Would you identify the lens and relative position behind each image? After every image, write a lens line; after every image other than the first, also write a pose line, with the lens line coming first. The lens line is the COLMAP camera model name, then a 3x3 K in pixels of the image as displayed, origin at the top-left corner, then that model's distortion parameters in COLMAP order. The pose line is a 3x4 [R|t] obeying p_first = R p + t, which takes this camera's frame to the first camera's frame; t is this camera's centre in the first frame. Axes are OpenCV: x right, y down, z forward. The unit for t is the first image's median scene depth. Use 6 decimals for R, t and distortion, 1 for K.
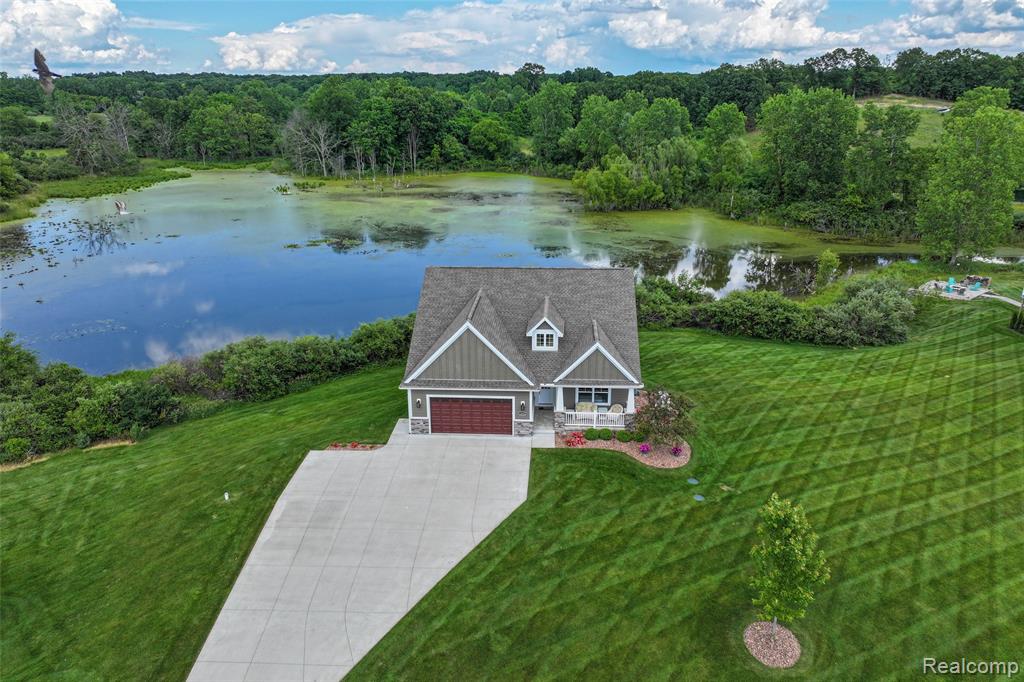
lens RADIAL K [[719.0, 0, 512.0], [0, 719.0, 341.0], [0, 0, 1]] dist [0.006525, 0.004196]
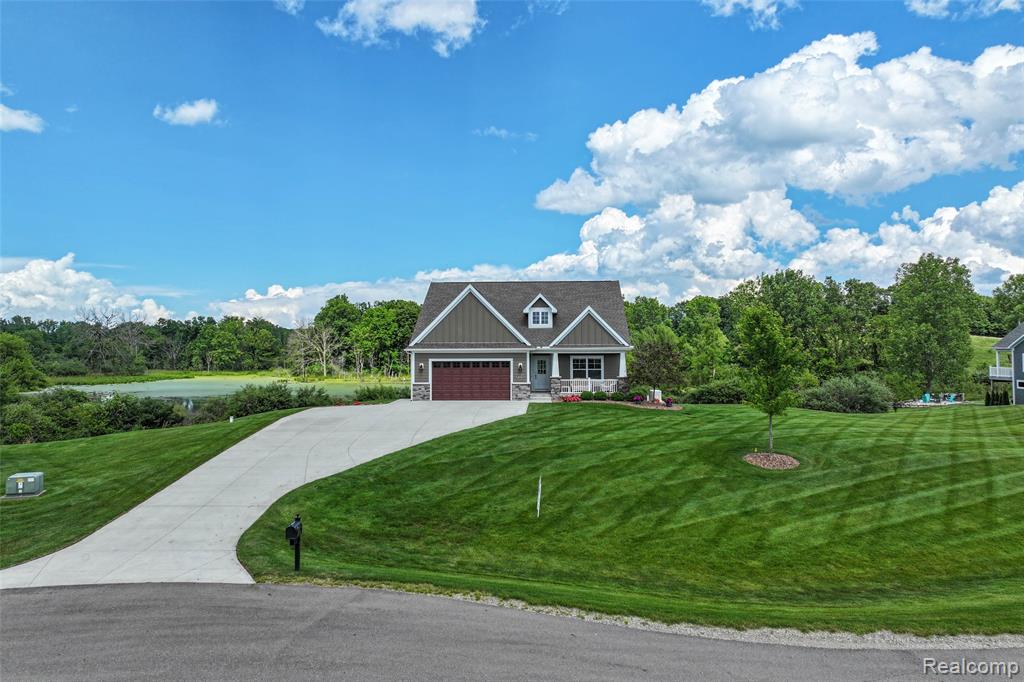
lens RADIAL K [[717.4, 0, 515.1], [0, 717.4, 359.0], [0, 0, 1]] dist [0.009118, 0.003533]
pose [[0.999838, 0.001706, 0.017904, -0.011267], [0.004093, 0.947792, -0.318863, 0.399497], [-0.017513, 0.318885, 0.947632, 0.000898]]
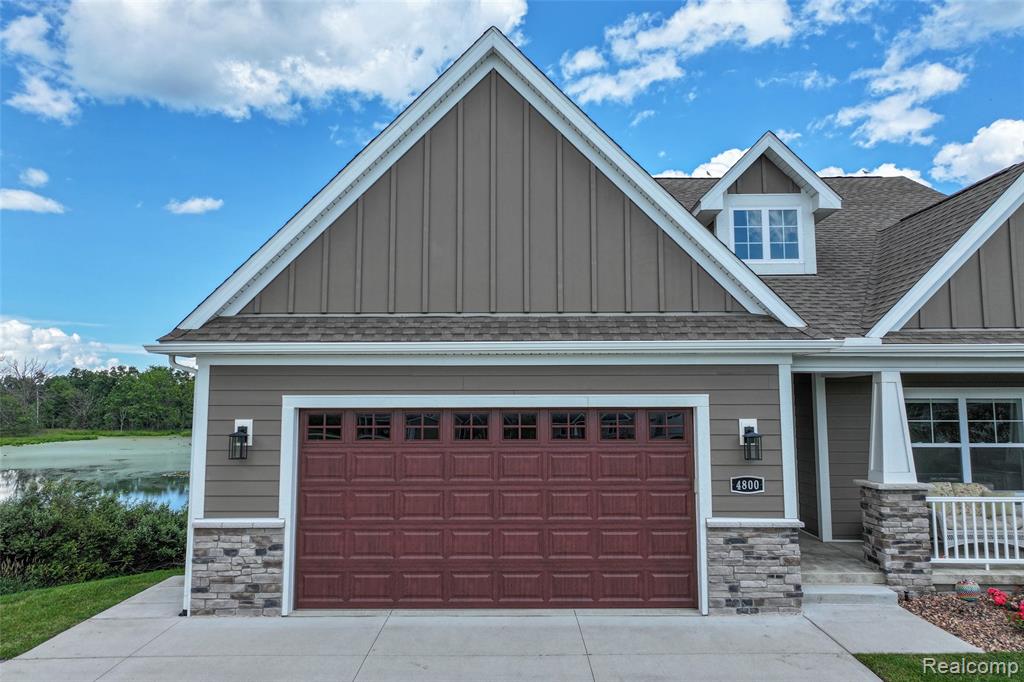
lens RADIAL K [[719.7, 0, 512.0], [0, 719.7, 341.0], [0, 0, 1]] dist [-0.002369, 0.021350]
pose [[0.998011, 0.010803, 0.062103, -0.064092], [0.016115, 0.908742, -0.417047, 0.144105], [-0.060941, 0.417218, 0.906761, 0.778614]]
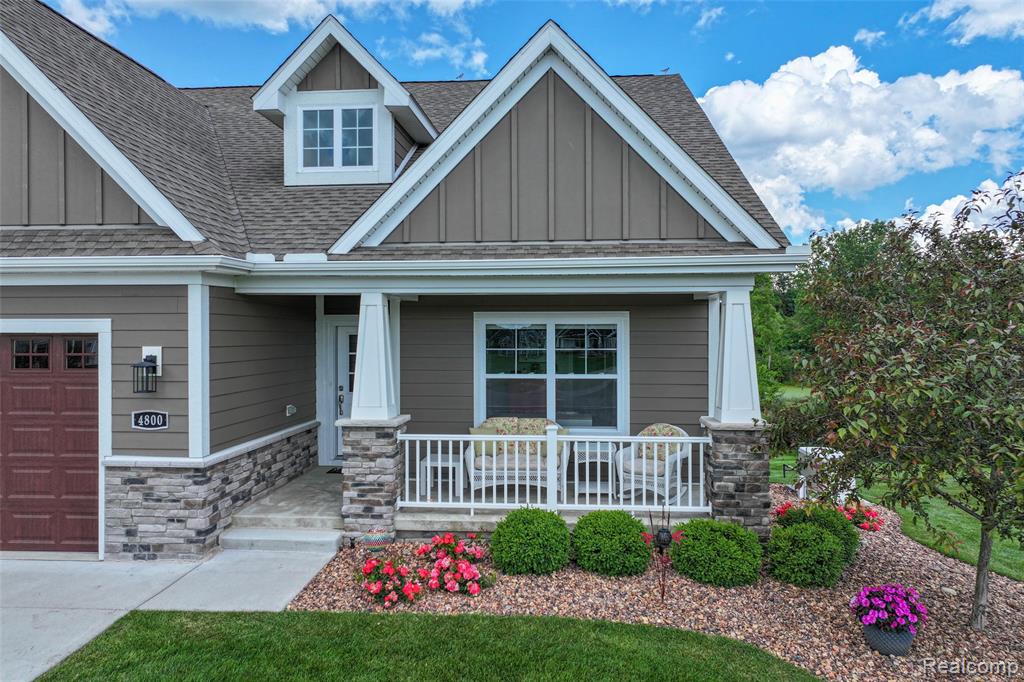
lens RADIAL K [[736.2, 0, 512.0], [0, 736.2, 341.0], [0, 0, 1]] dist [0.012880, 0.000569]
pose [[0.999917, 0.006953, -0.010876, 0.105231], [-0.010084, 0.946729, -0.321873, 0.137544], [0.008058, 0.321956, 0.946720, 0.793653]]
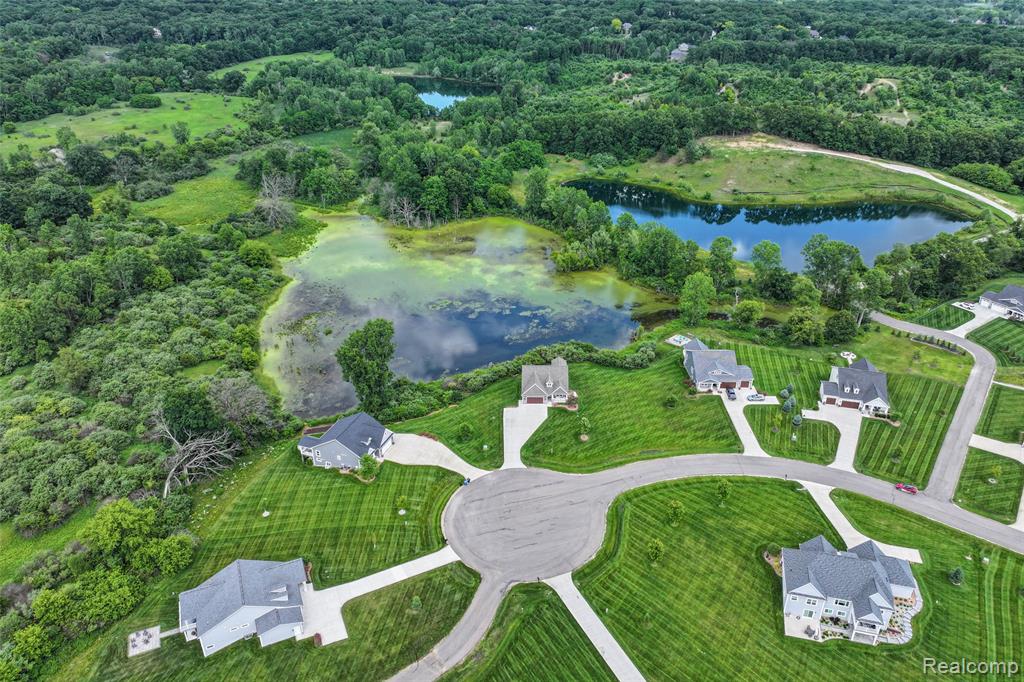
lens RADIAL K [[719.0, 0, 512.0], [0, 719.0, 341.0], [0, 0, 1]] dist [0.006525, 0.004196]
pose [[0.999020, -0.017901, 0.040468, -0.404464], [0.011673, 0.988738, 0.149203, -1.034768], [-0.042683, -0.148585, 0.987978, -3.808516]]
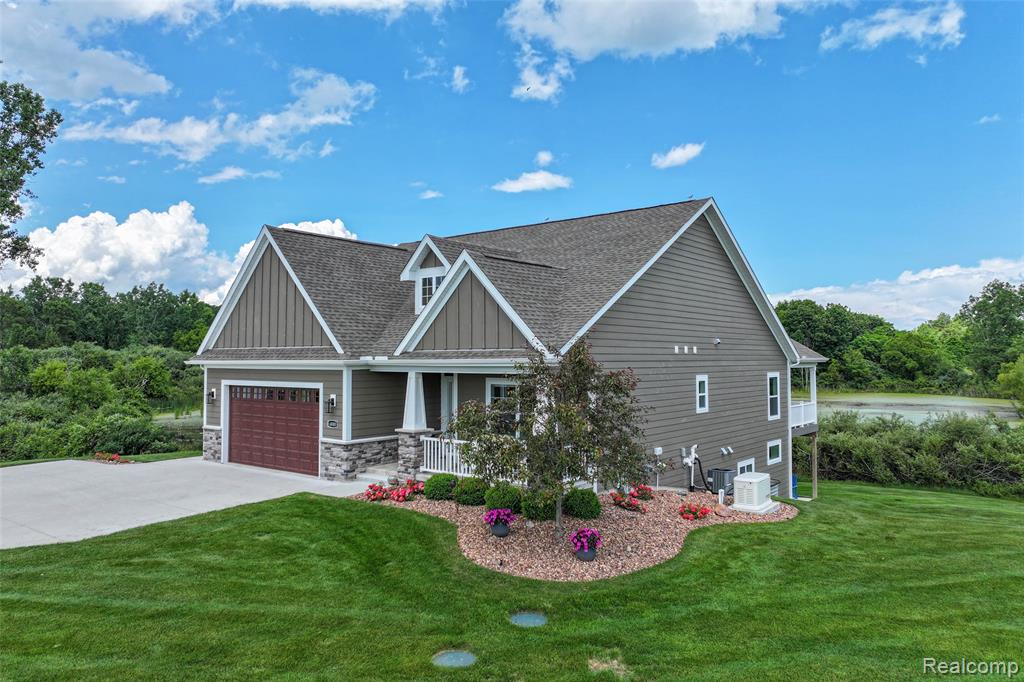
lens RADIAL K [[719.7, 0, 512.0], [0, 719.7, 341.0], [0, 0, 1]] dist [-0.002369, 0.021350]
pose [[0.819702, -0.008648, -0.572725, 0.357811], [-0.194496, 0.936275, -0.292506, 0.158136], [0.538758, 0.351160, 0.765785, 0.675326]]
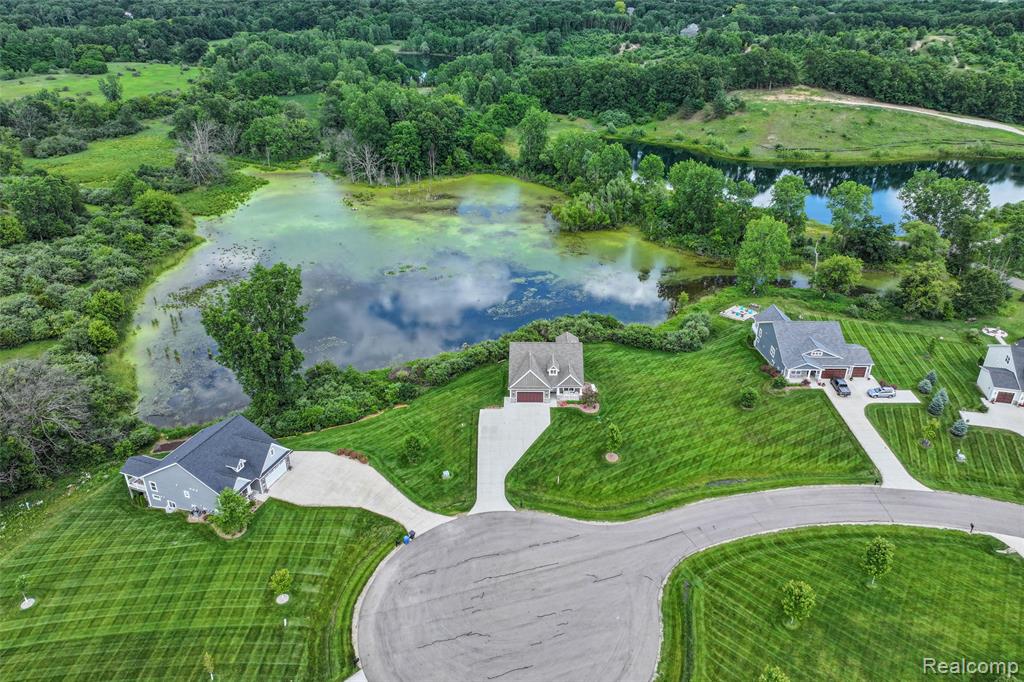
lens RADIAL K [[719.0, 0, 512.0], [0, 719.0, 341.0], [0, 0, 1]] dist [0.006525, 0.004196]
pose [[0.998933, -0.018234, 0.042425, -0.258698], [0.012381, 0.990859, 0.134335, -0.548257], [-0.044487, -0.133666, 0.990027, -2.022744]]
